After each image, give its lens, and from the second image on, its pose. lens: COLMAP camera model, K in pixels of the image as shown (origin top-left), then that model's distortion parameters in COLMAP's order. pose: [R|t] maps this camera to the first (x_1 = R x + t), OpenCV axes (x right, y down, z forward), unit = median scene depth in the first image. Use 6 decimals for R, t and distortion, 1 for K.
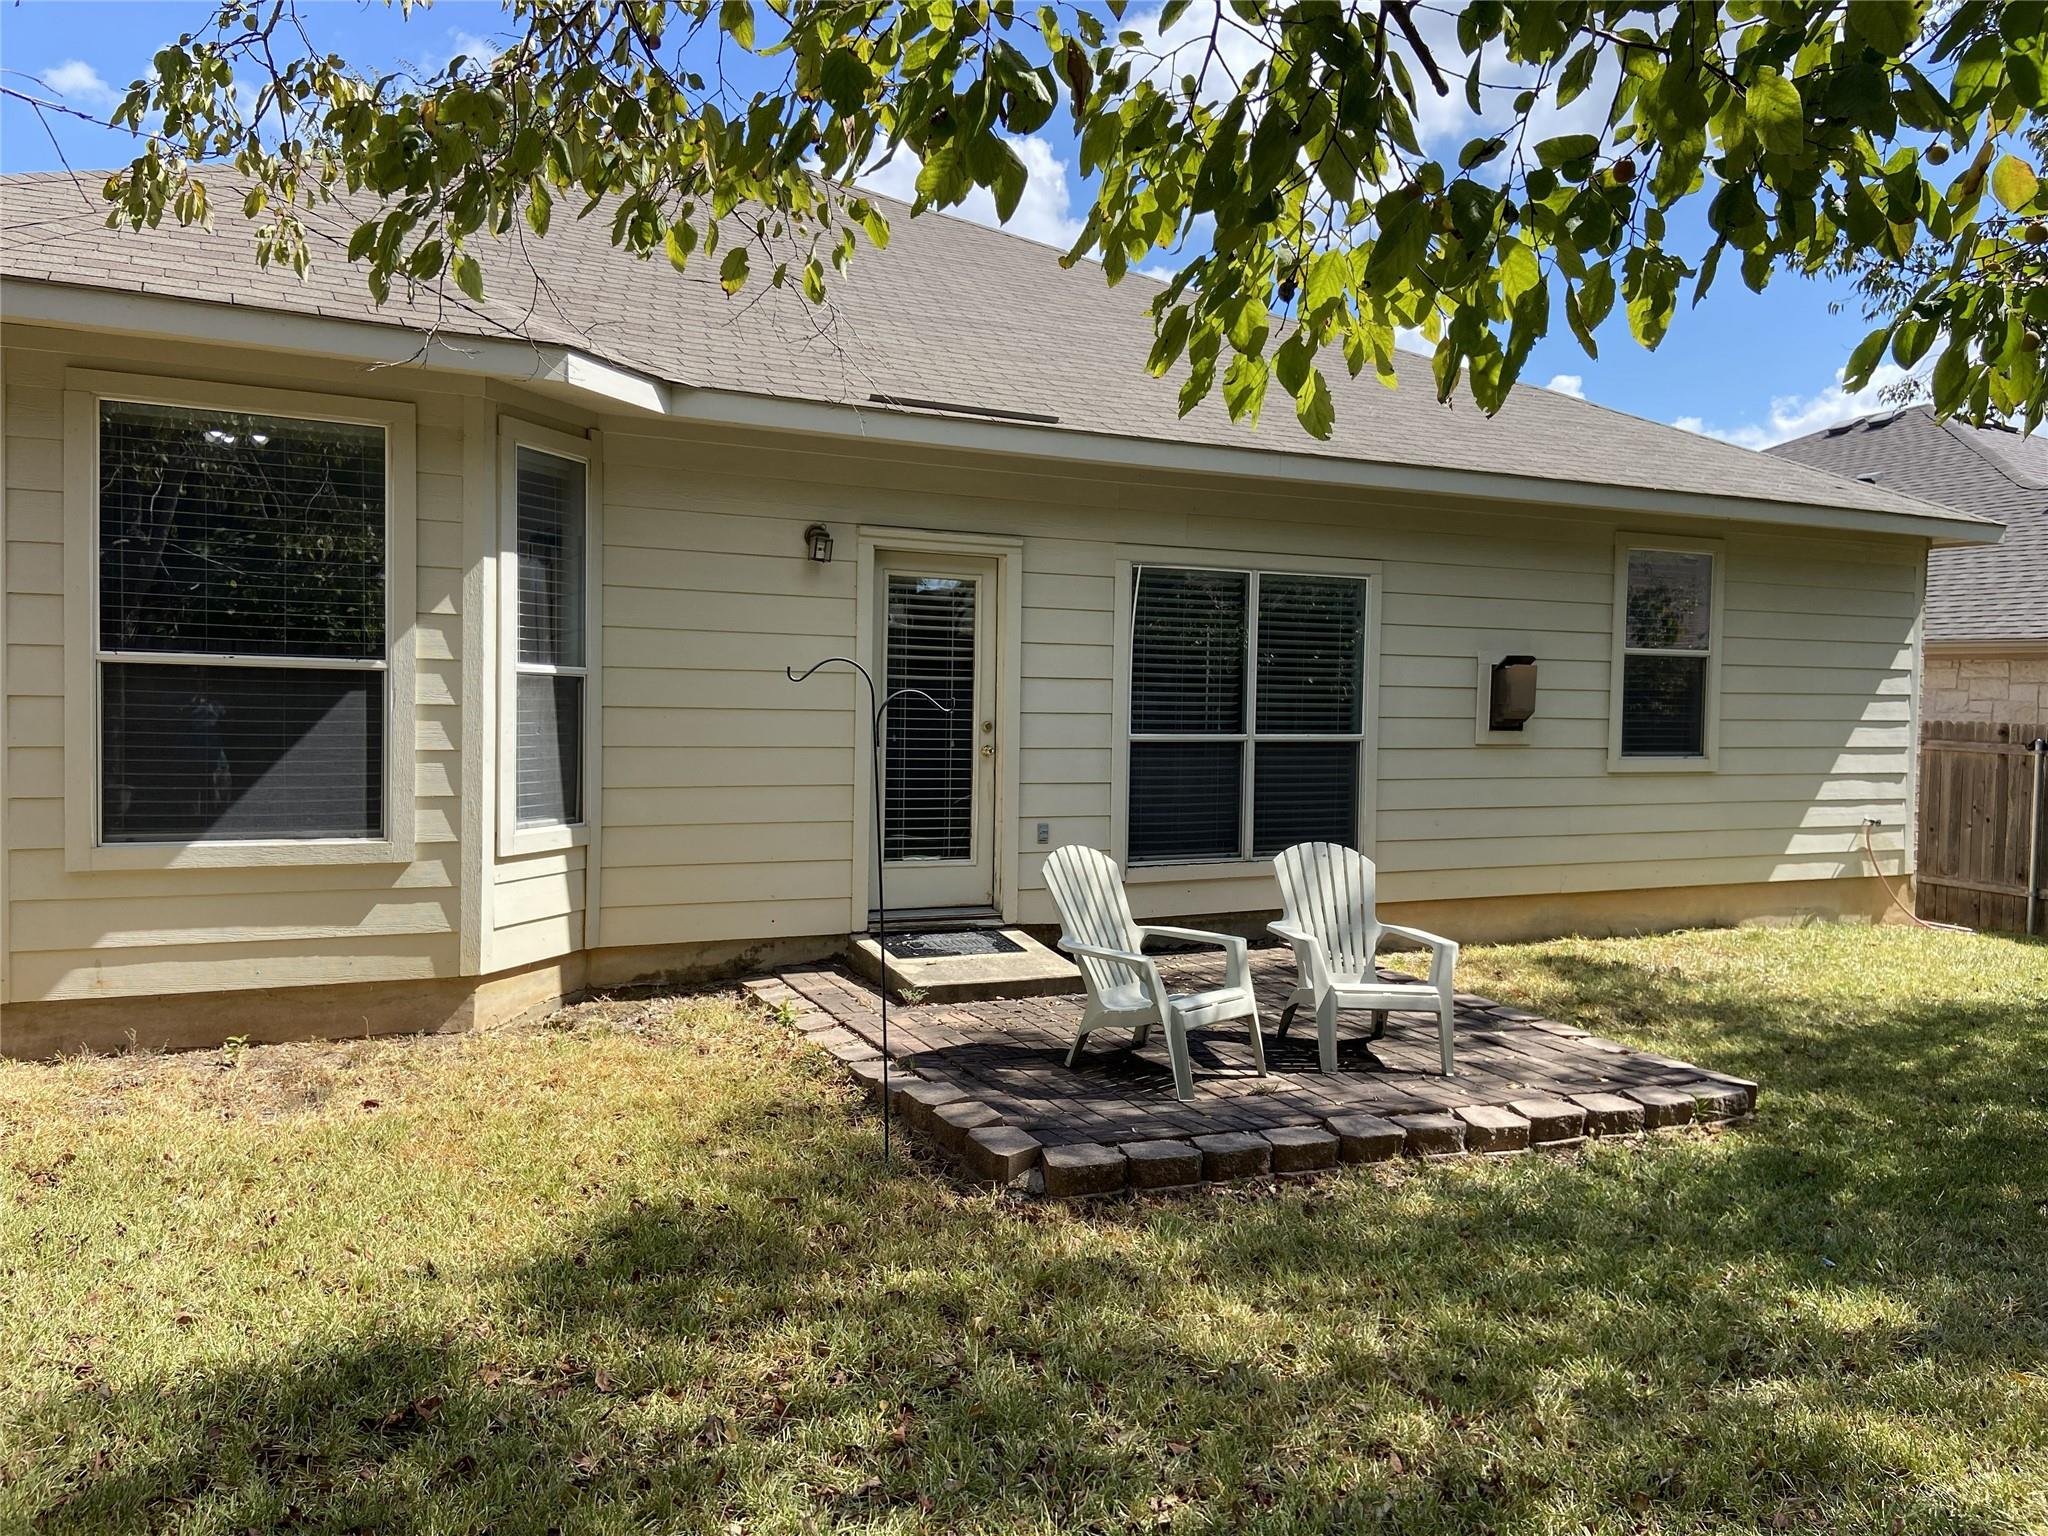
lens RADIAL K [[1527.1, 0, 1006.0], [0, 1527.1, 768.2], [0, 0, 1]] dist [0.088732, -0.100798]
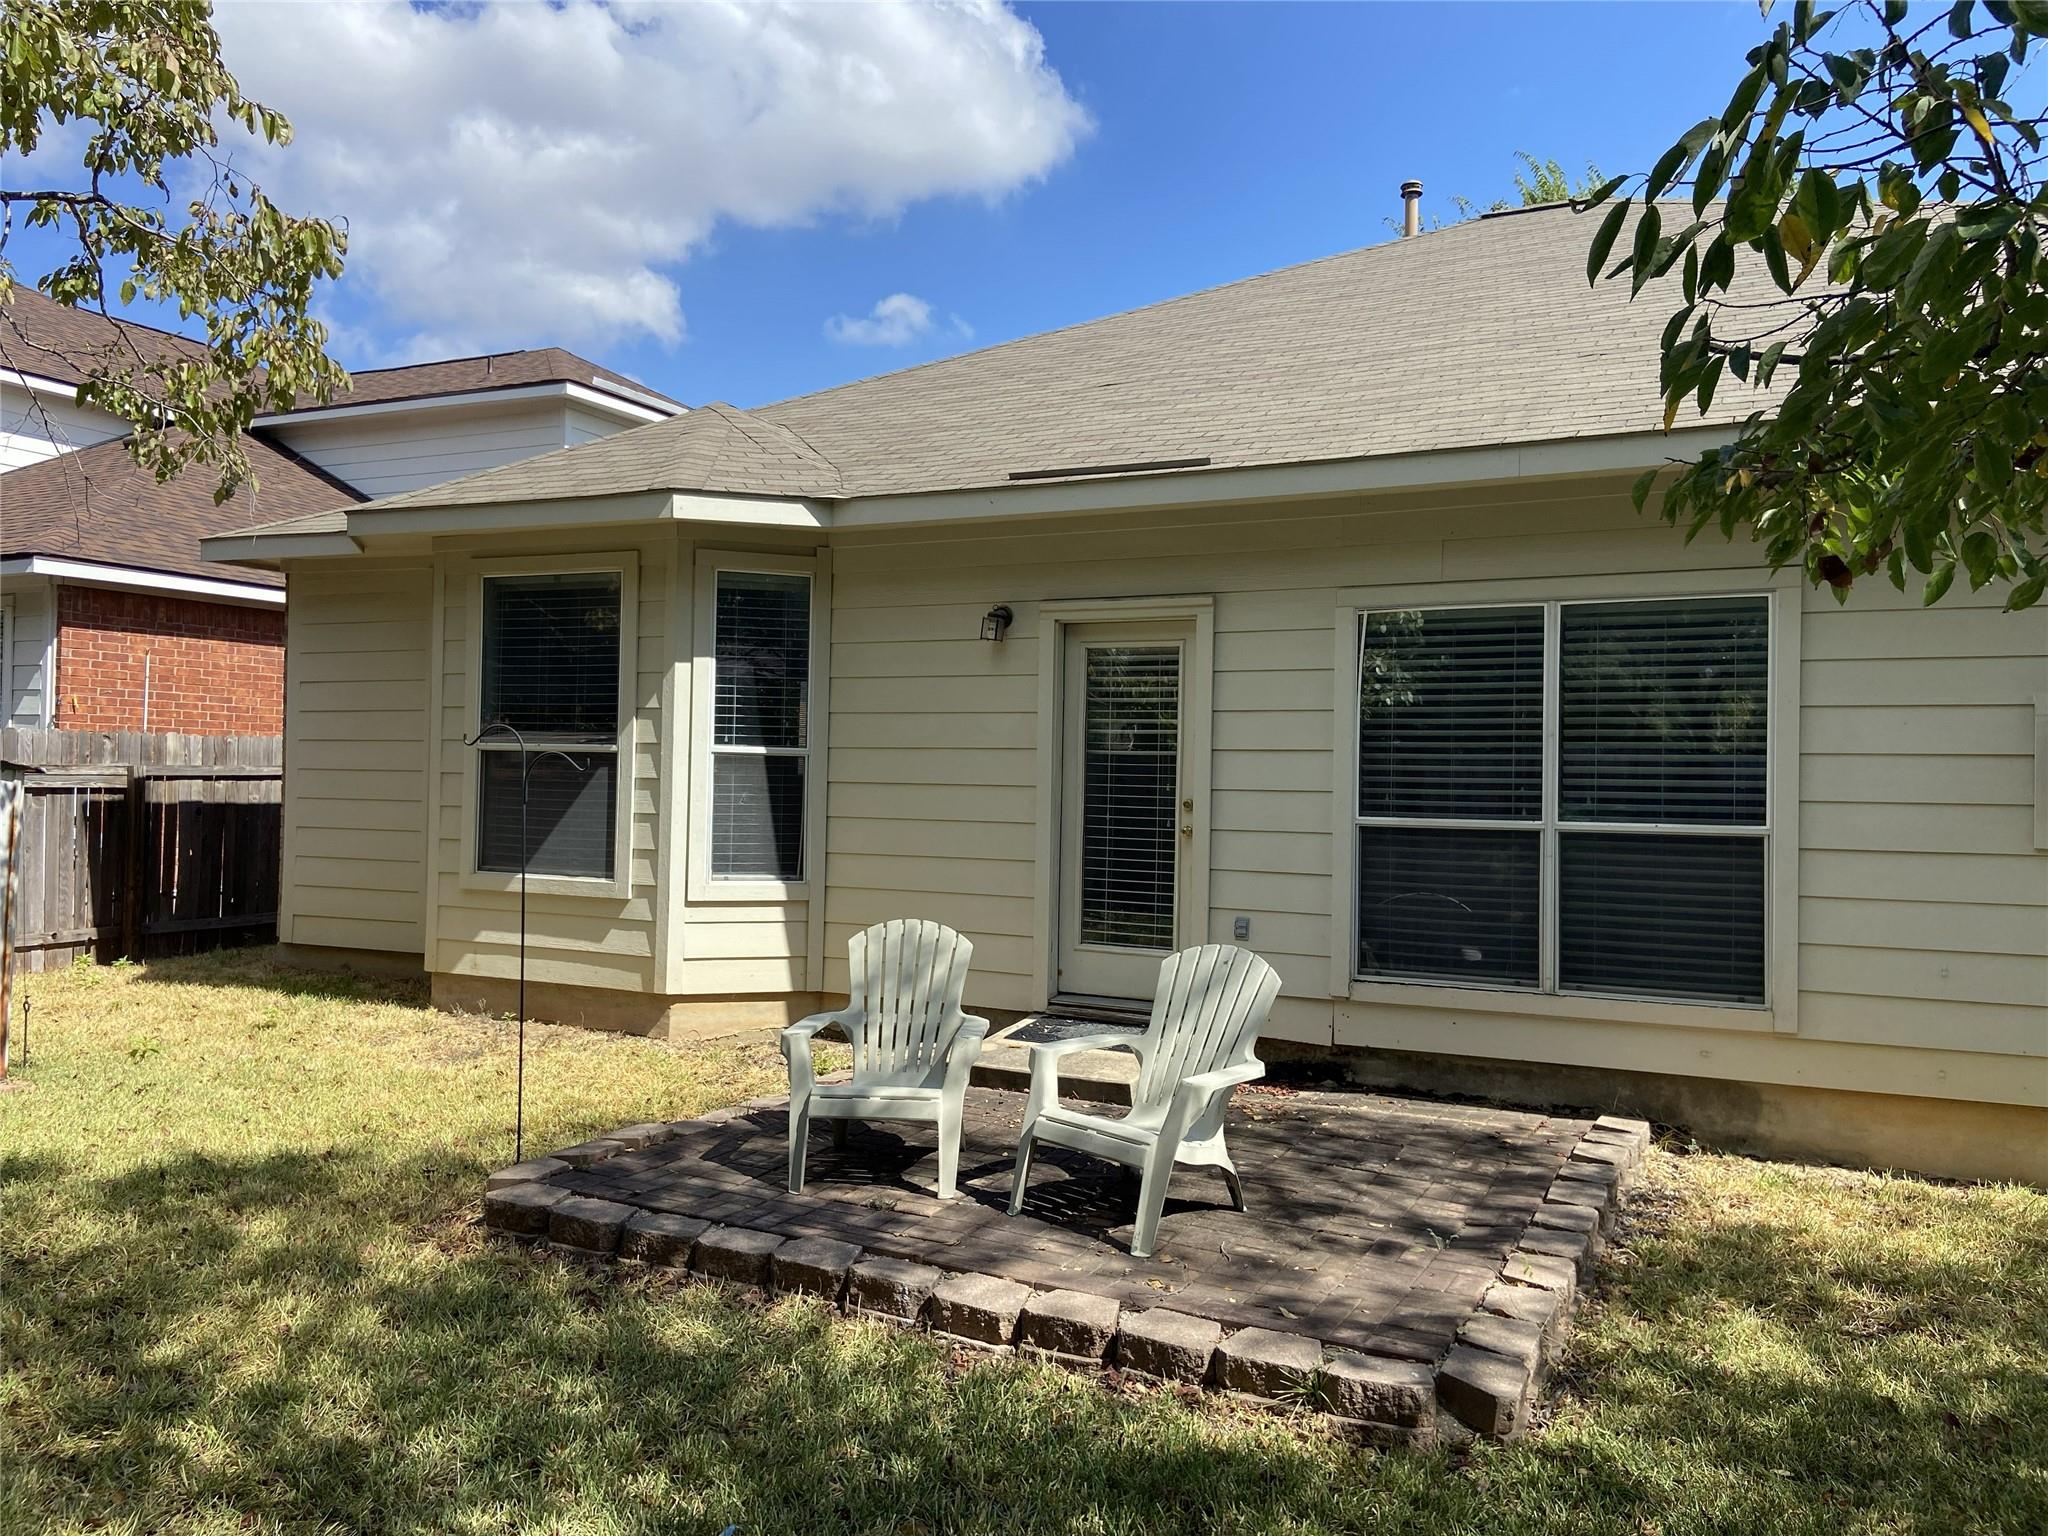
lens RADIAL K [[1527.1, 0, 1007.4], [0, 1527.1, 772.7], [0, 0, 1]] dist [0.088732, -0.100798]
pose [[0.593229, -0.013799, -0.804915, 0.750360], [-0.045649, 0.997668, -0.050747, 0.005209], [0.803738, 0.066848, 0.591216, 0.429309]]
